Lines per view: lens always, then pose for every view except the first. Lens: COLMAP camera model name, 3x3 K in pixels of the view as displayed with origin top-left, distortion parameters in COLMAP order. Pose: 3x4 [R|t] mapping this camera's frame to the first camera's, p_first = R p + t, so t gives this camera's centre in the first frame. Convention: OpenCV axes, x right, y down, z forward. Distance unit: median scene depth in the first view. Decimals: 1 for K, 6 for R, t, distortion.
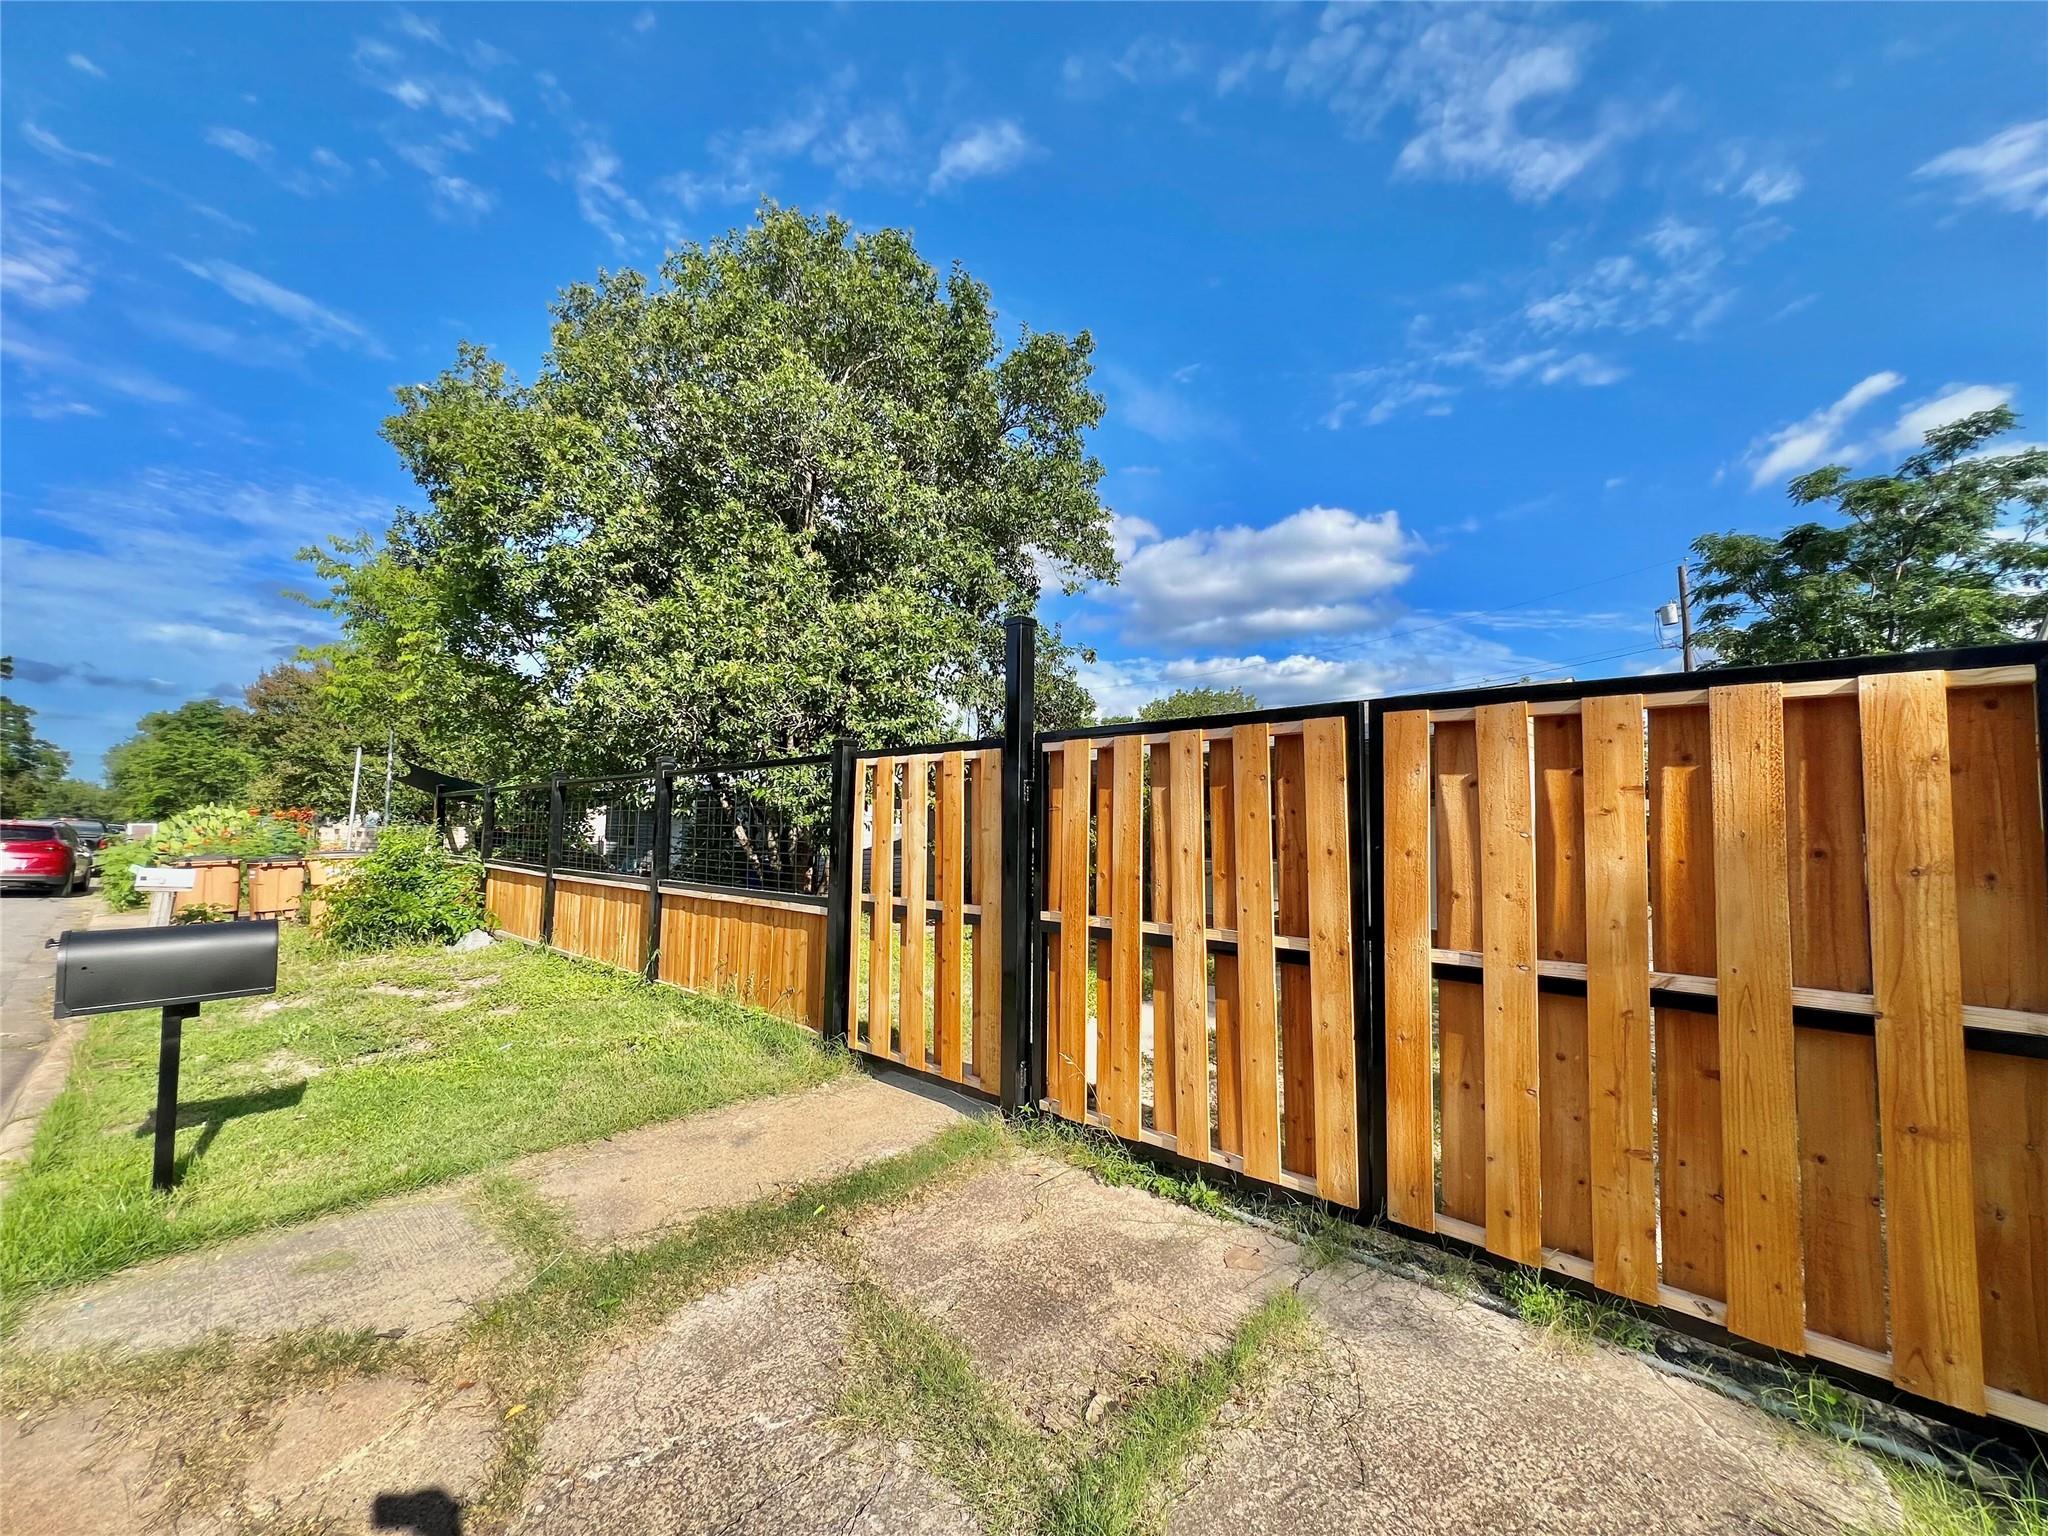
lens RADIAL K [[821.7, 0, 1022.6], [0, 821.7, 774.7], [0, 0, 1]] dist [0.000539, 0.000093]
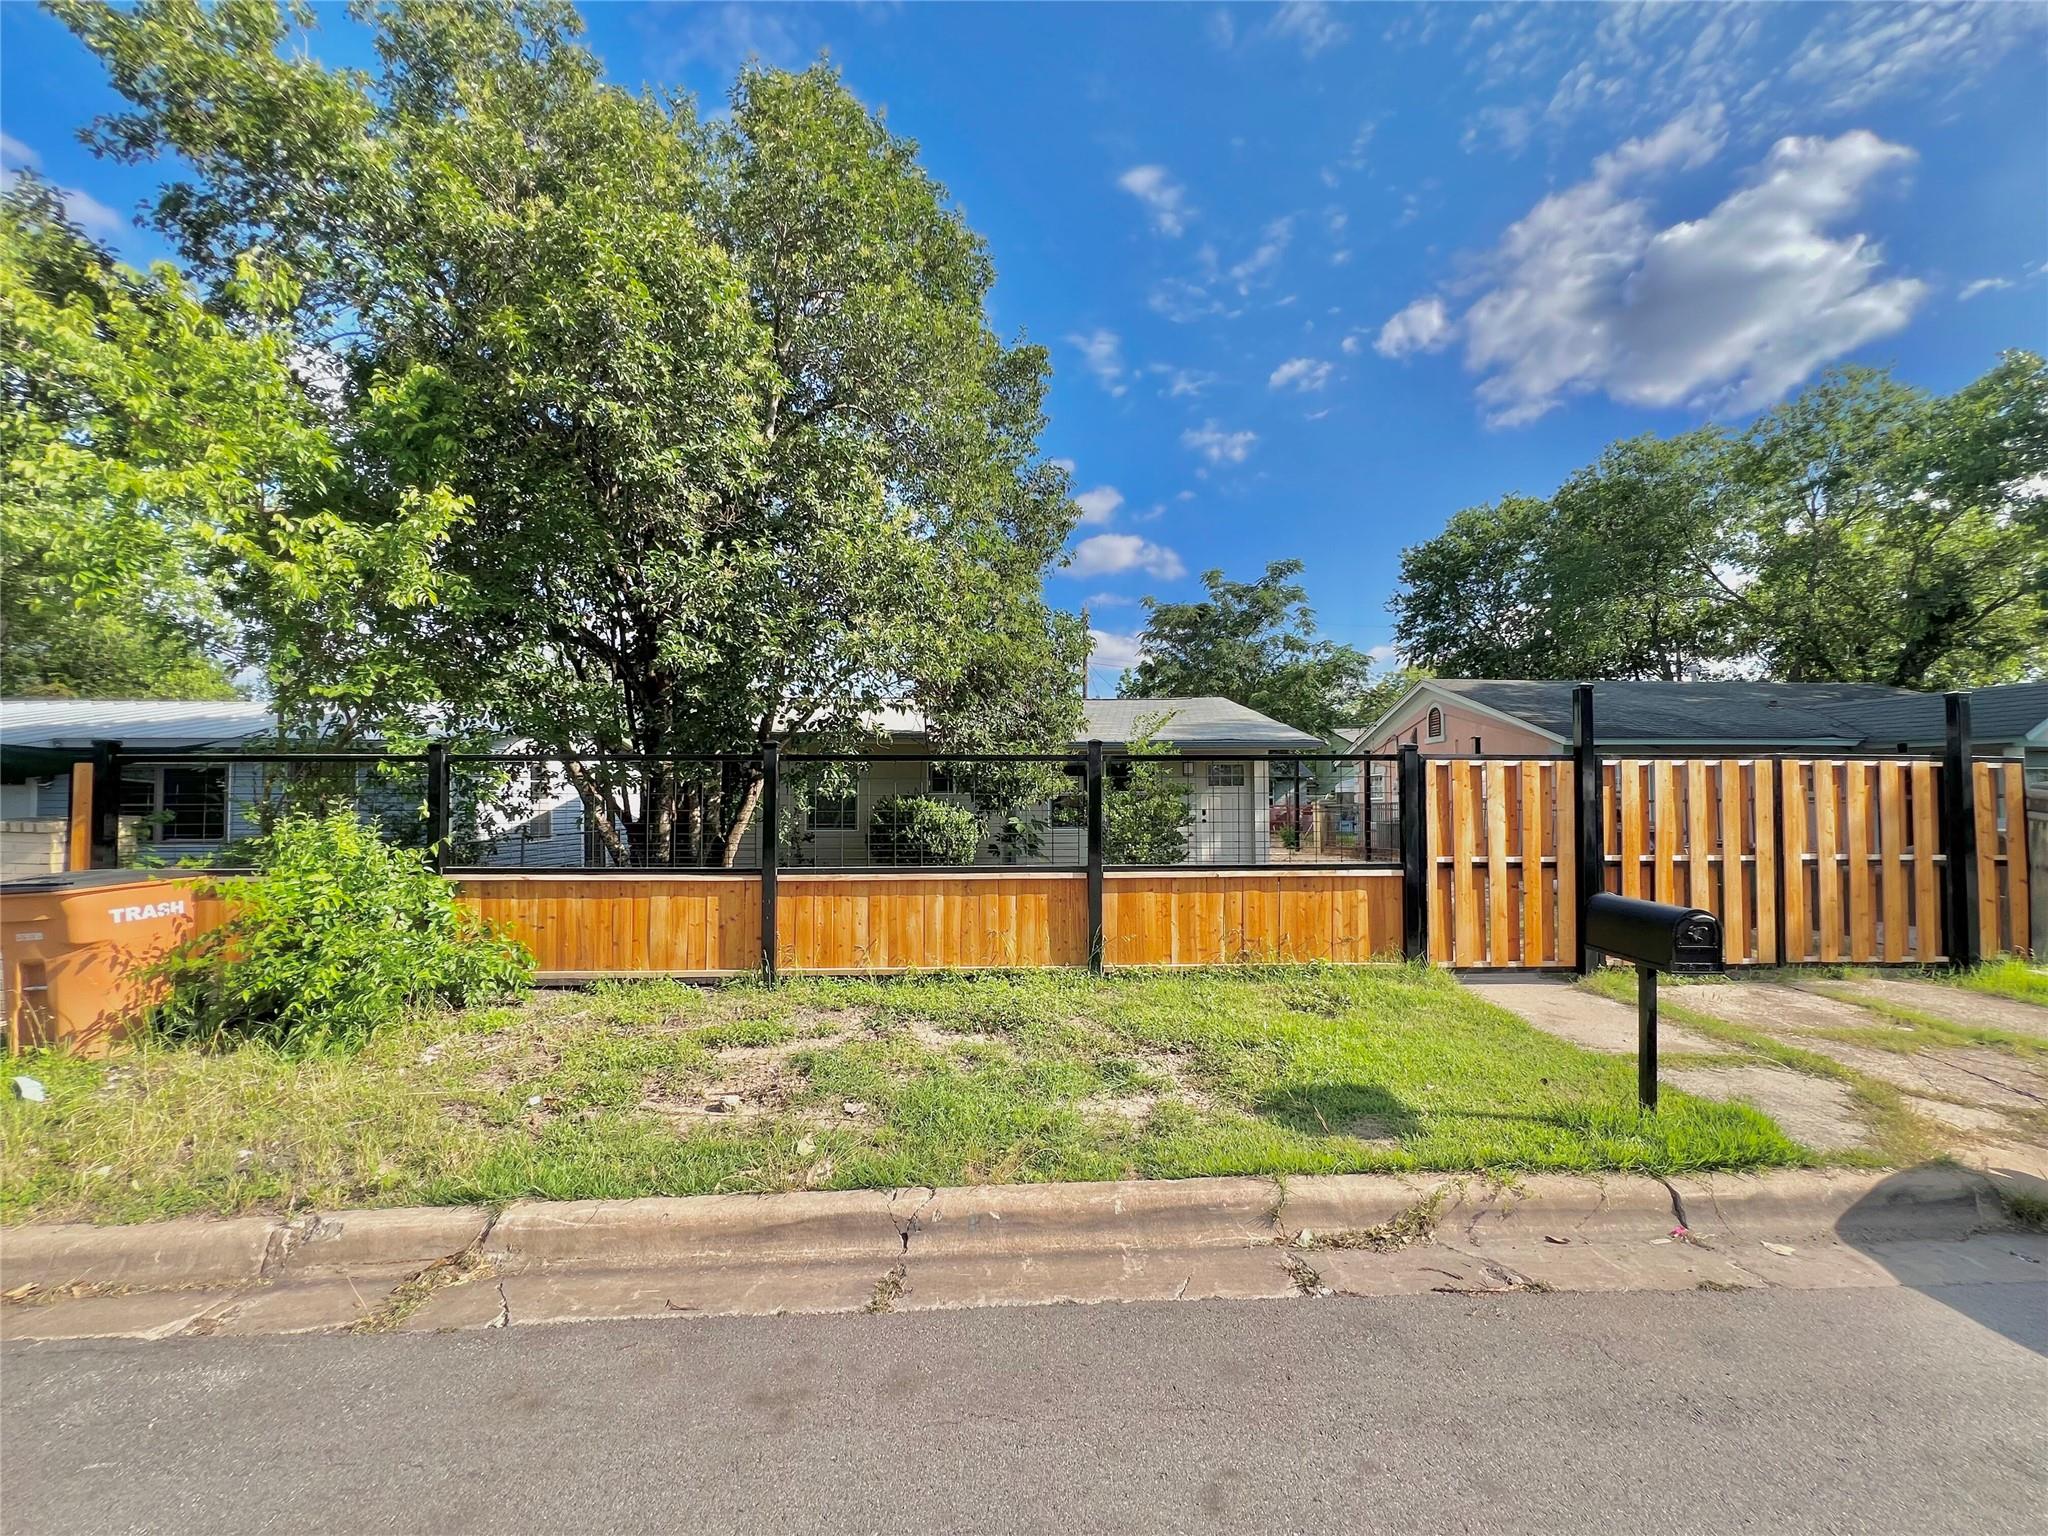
lens RADIAL K [[821.7, 0, 1021.8], [0, 821.7, 768.0], [0, 0, 1]] dist [0.000539, 0.000093]
pose [[0.673767, 0.007816, 0.738903, -2.950743], [-0.042767, 0.998680, 0.028434, -0.029031], [-0.737705, -0.050758, 0.673212, 0.998109]]
